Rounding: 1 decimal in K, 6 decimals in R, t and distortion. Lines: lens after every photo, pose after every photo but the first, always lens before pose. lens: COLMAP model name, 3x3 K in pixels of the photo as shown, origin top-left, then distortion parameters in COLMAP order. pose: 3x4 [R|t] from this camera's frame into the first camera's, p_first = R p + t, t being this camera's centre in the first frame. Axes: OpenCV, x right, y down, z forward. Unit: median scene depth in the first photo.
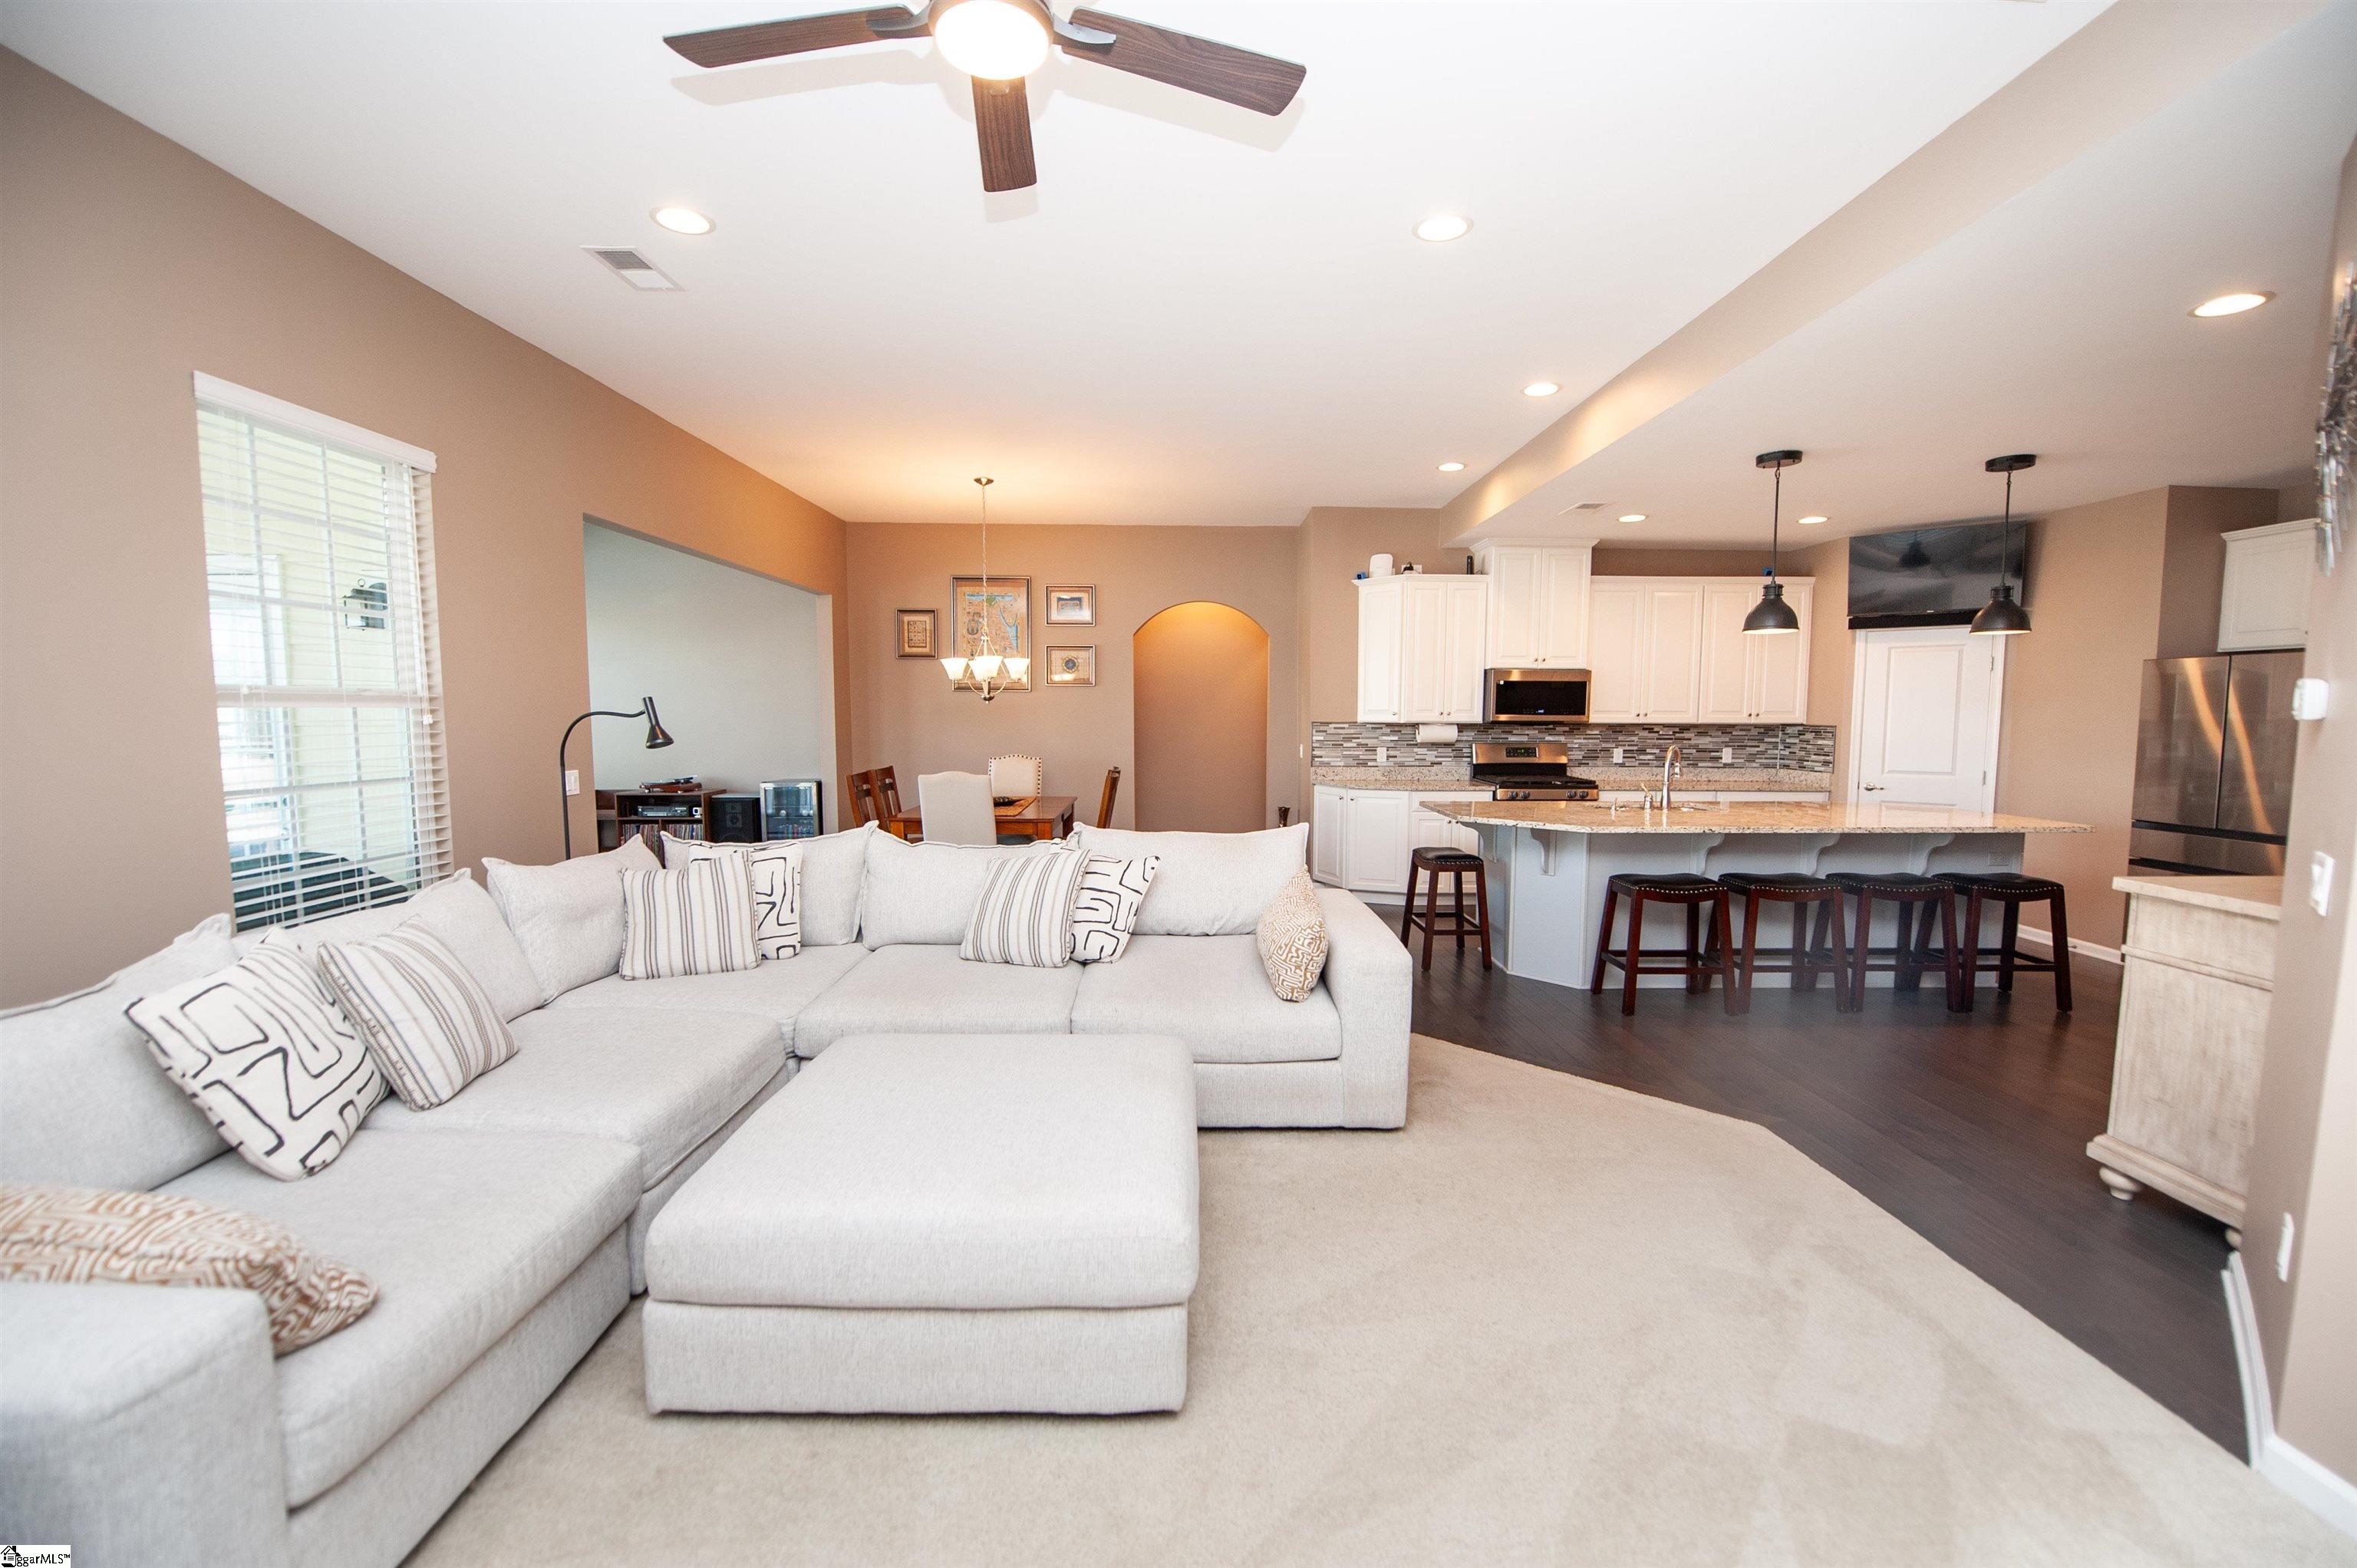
lens RADIAL K [[949.3, 0, 1169.0], [0, 949.3, 787.4], [0, 0, 1]] dist [-0.018590, -0.001577]
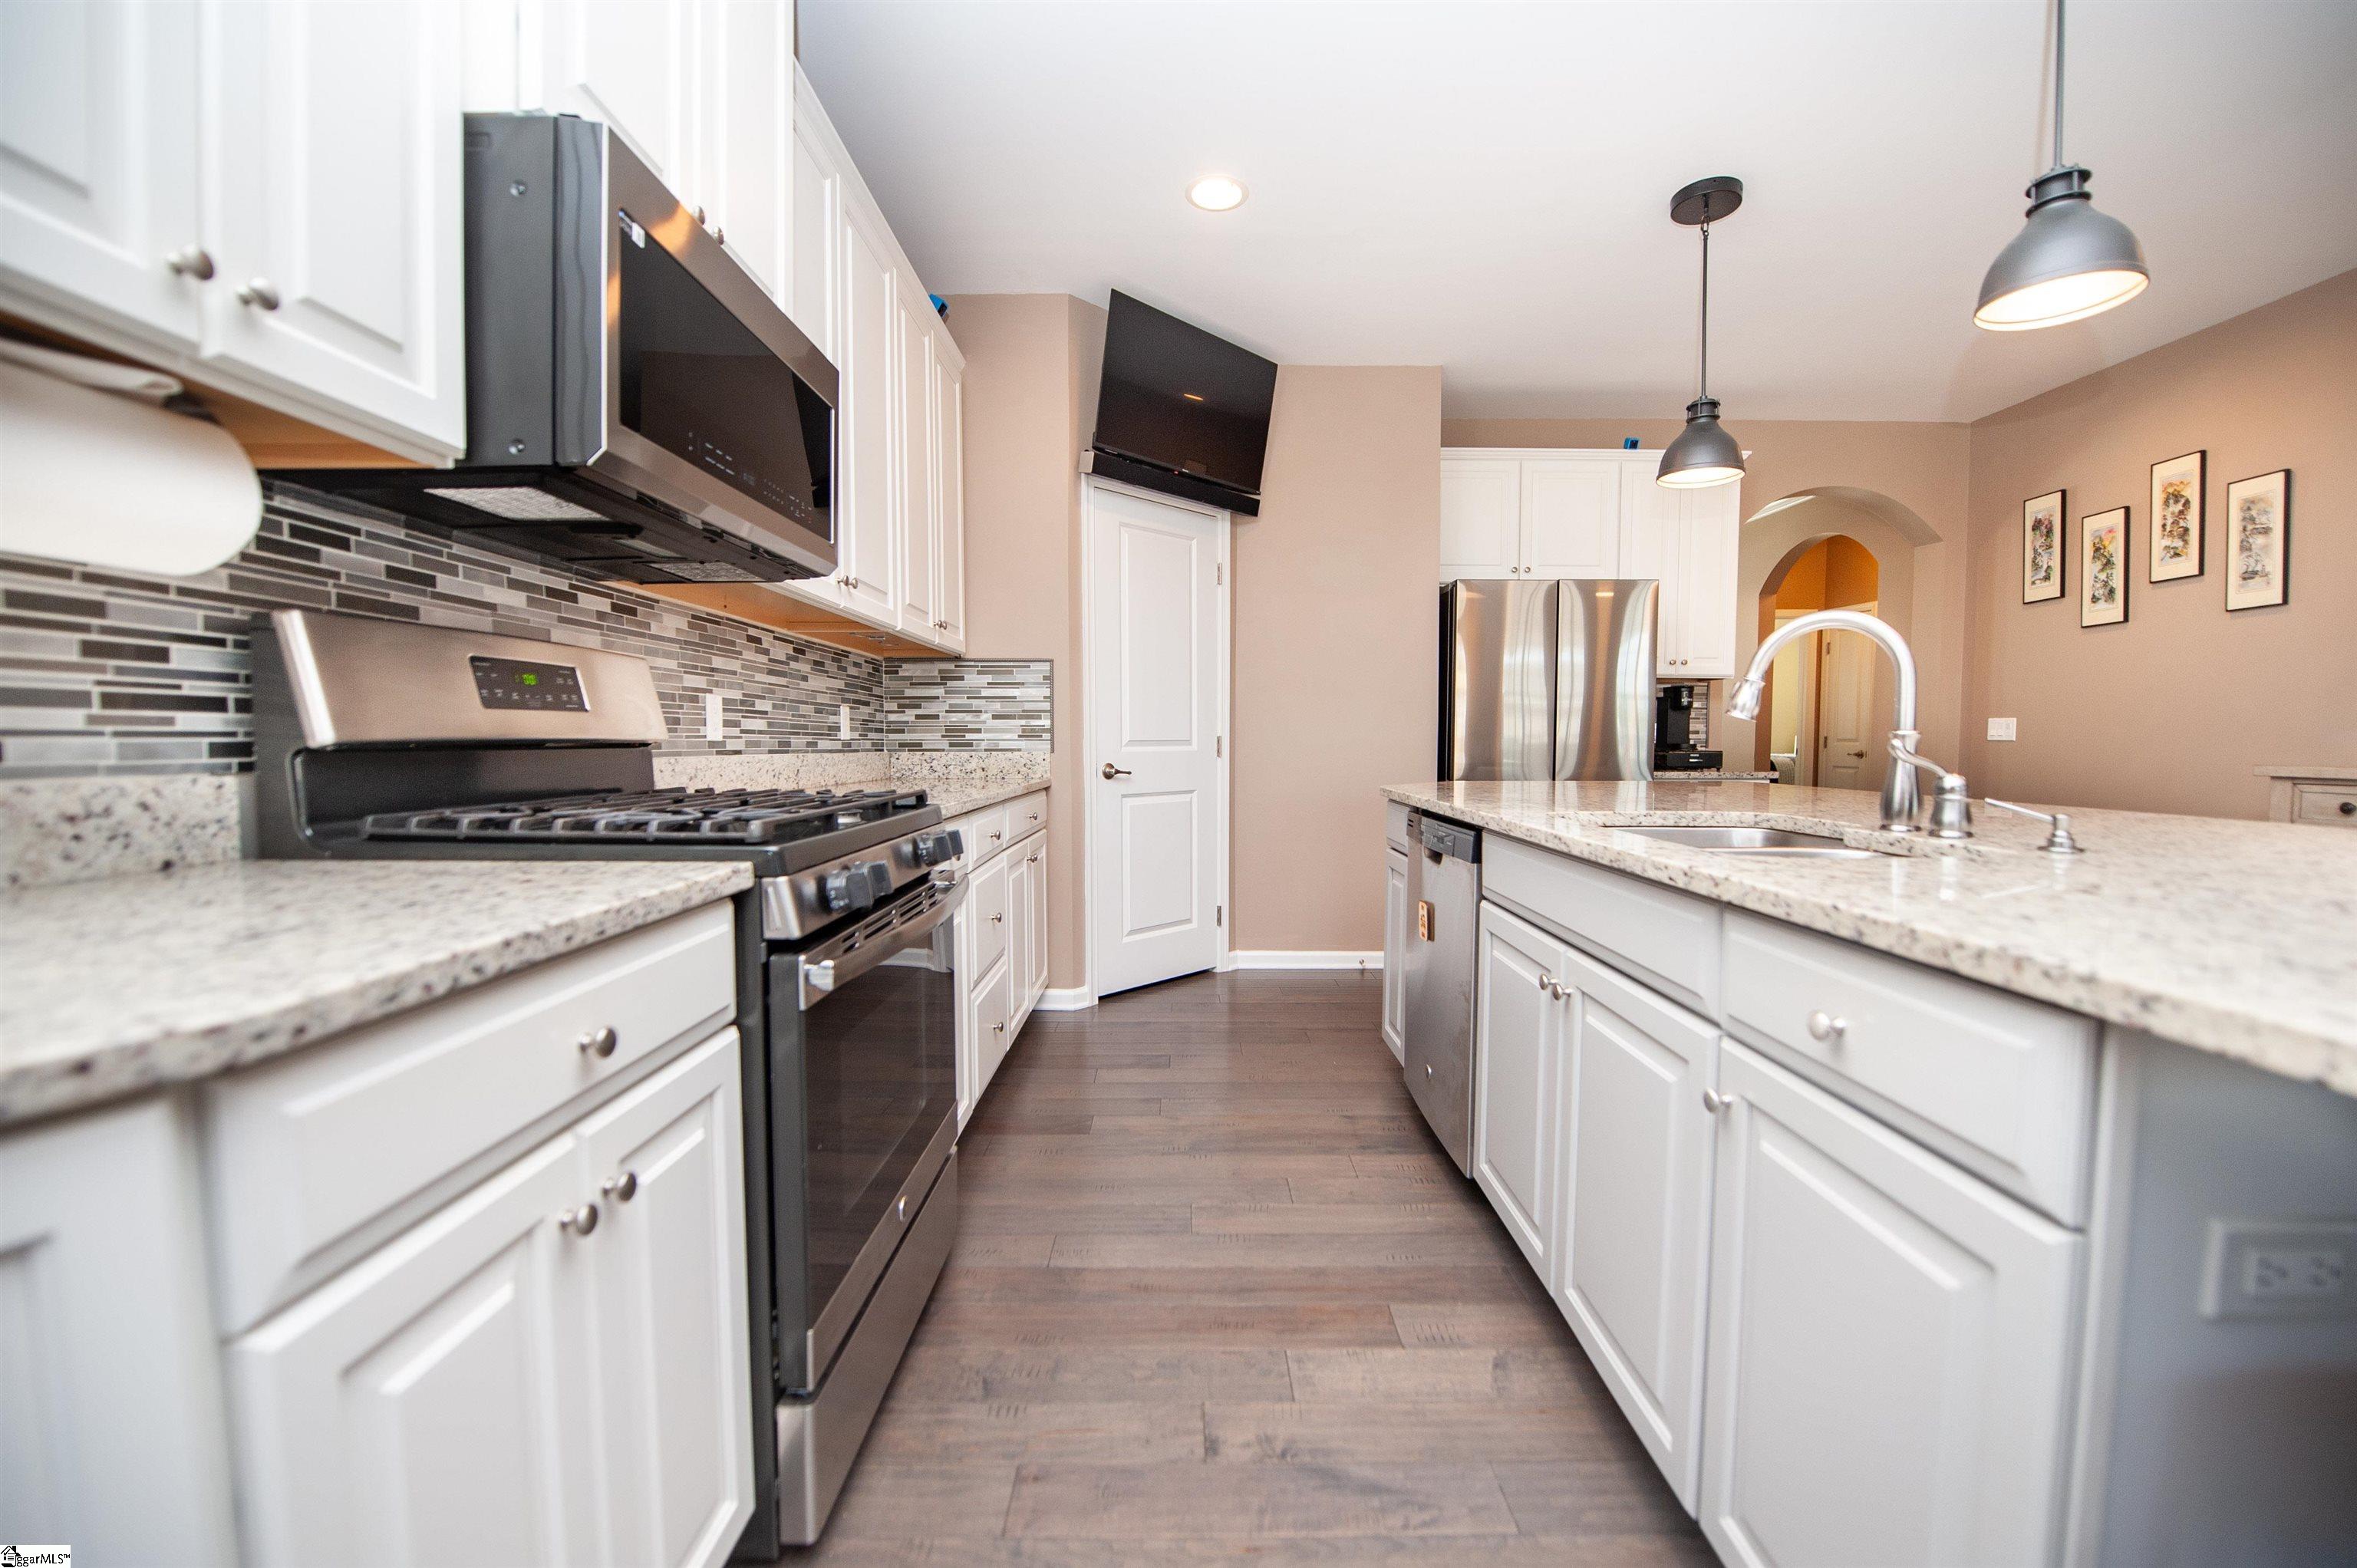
lens RADIAL K [[949.3, 0, 1186.3], [0, 949.3, 780.6], [0, 0, 1]] dist [-0.018590, -0.001577]
pose [[0.005932, -0.044798, 0.998978, 0.177725], [0.077219, 0.996034, 0.044207, -0.015529], [-0.996996, 0.076878, 0.009368, 0.873527]]
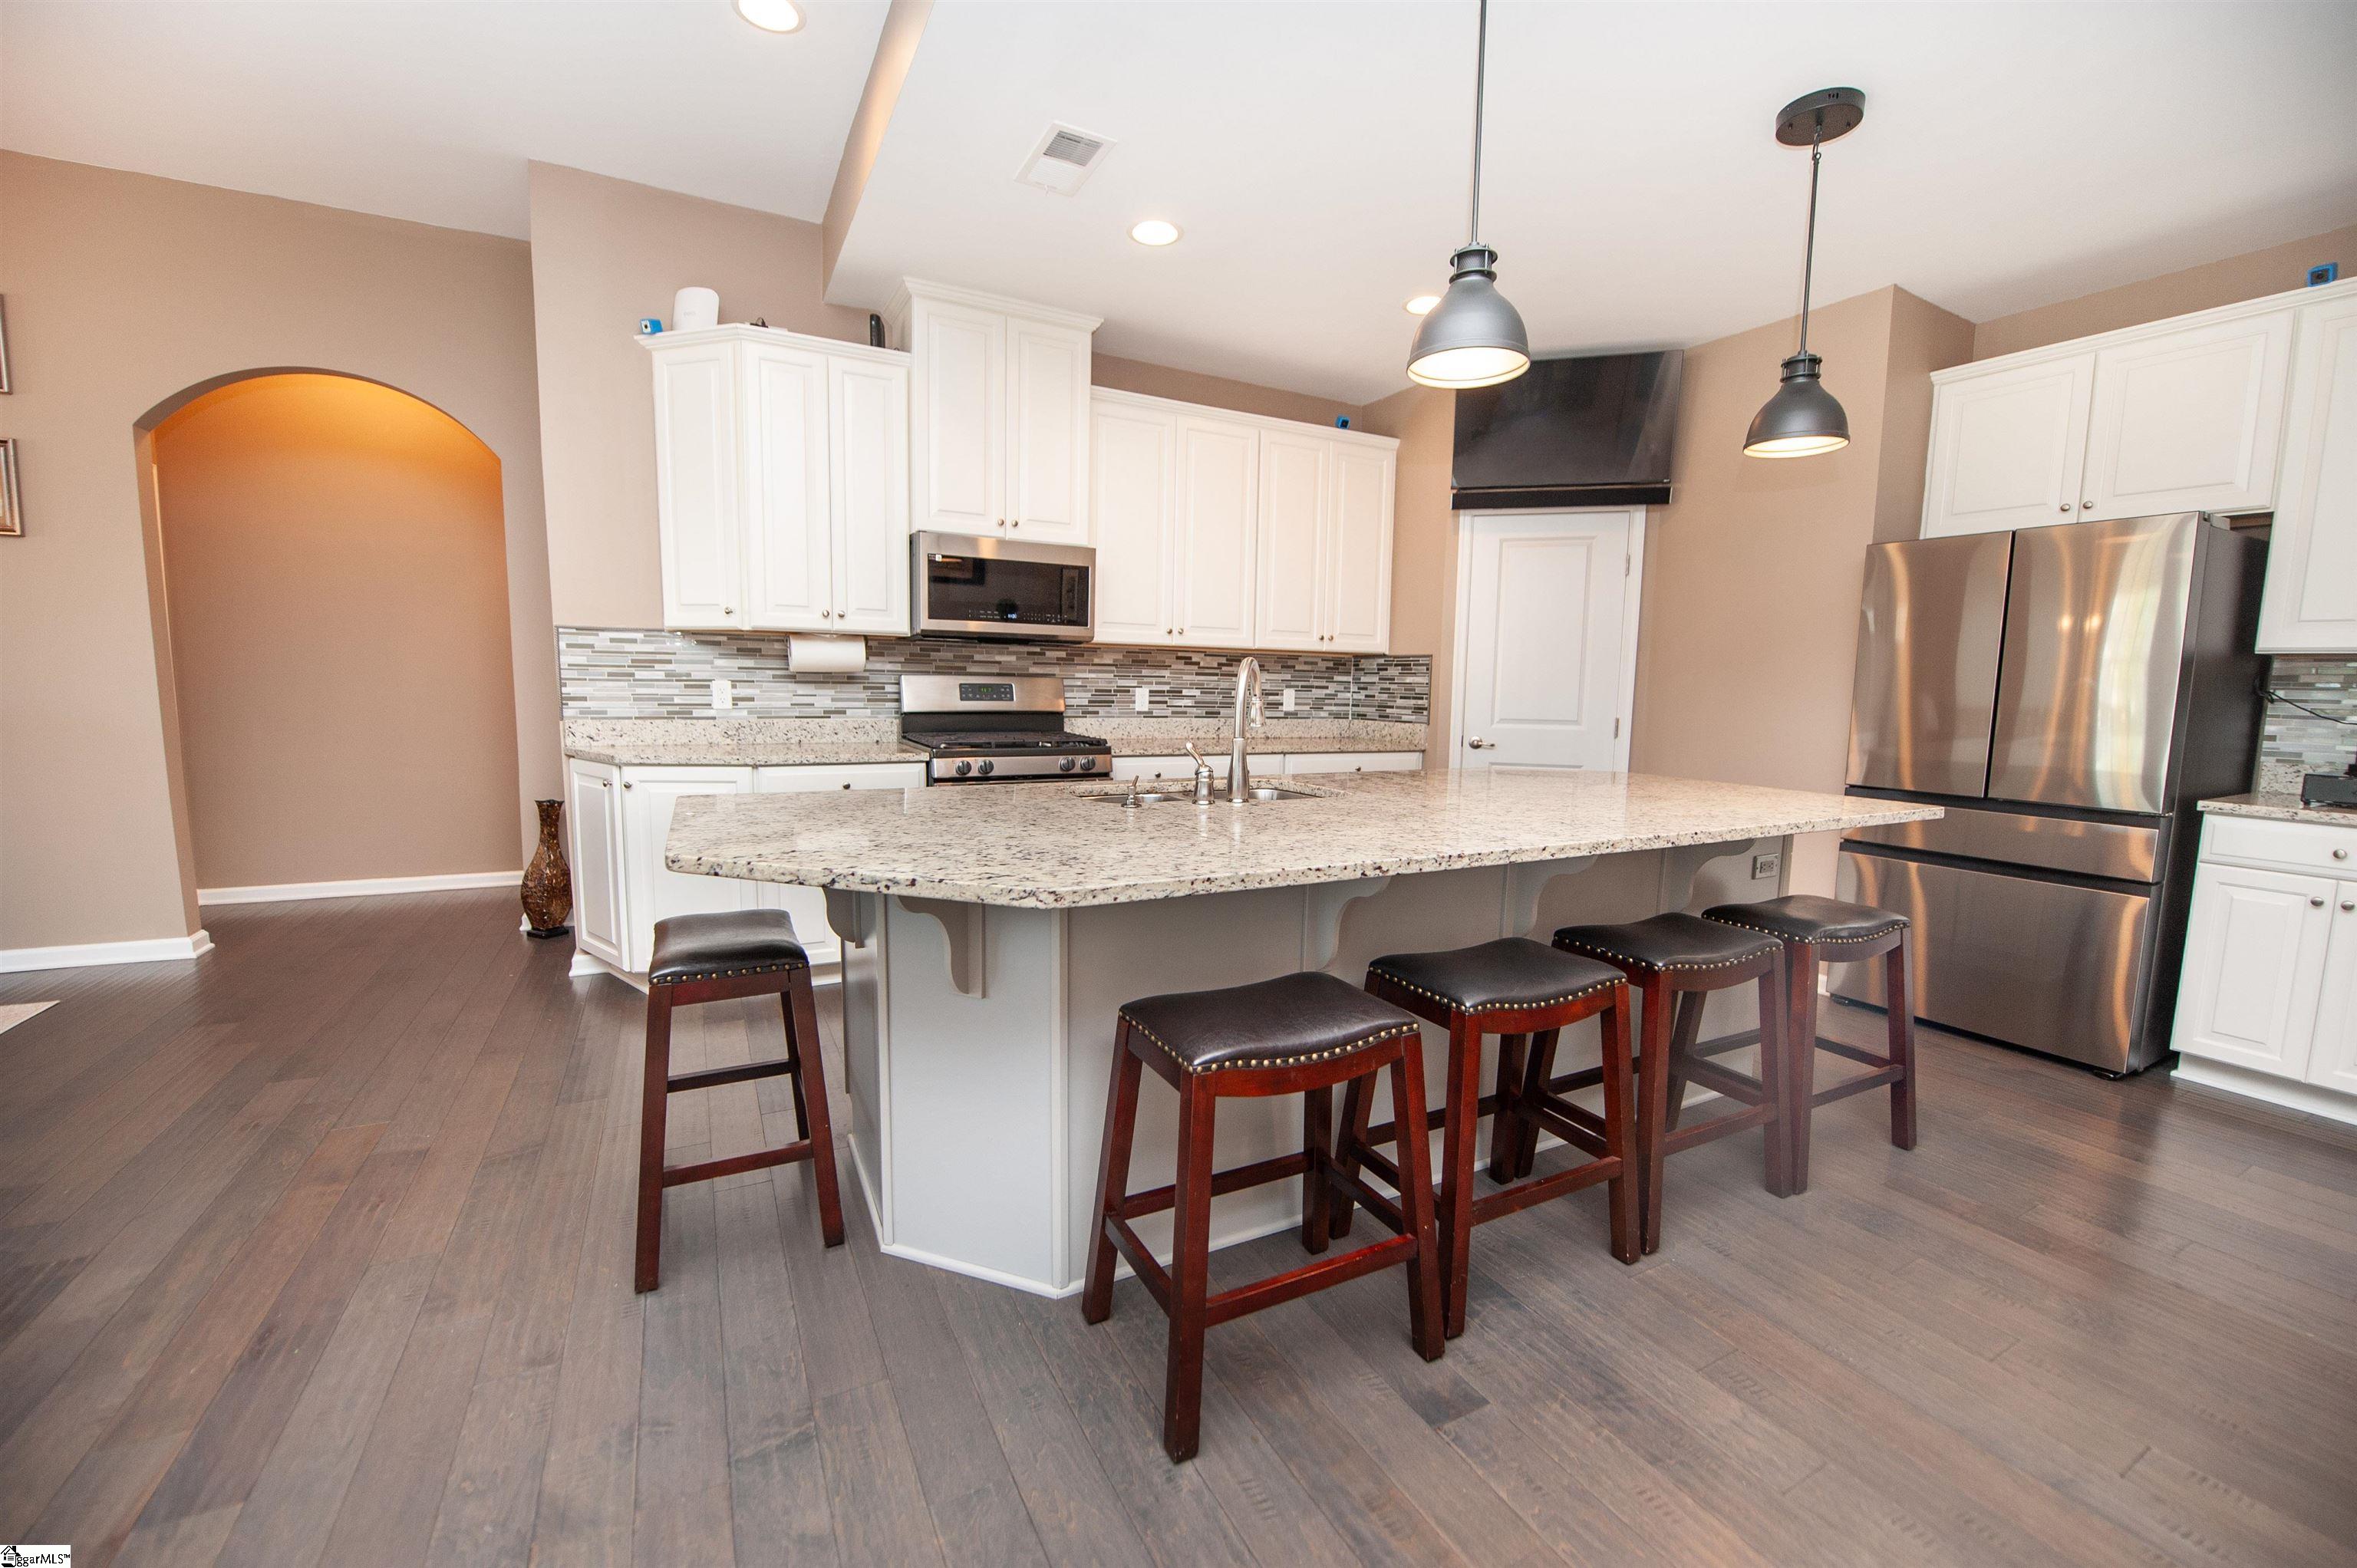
lens RADIAL K [[949.3, 0, 1181.6], [0, 949.3, 785.0], [0, 0, 1]] dist [-0.018590, -0.001577]
pose [[0.885475, -0.035264, 0.463347, 0.211626], [0.019664, 0.999067, 0.038458, -0.000753], [-0.464270, -0.024942, 0.885342, 0.443578]]
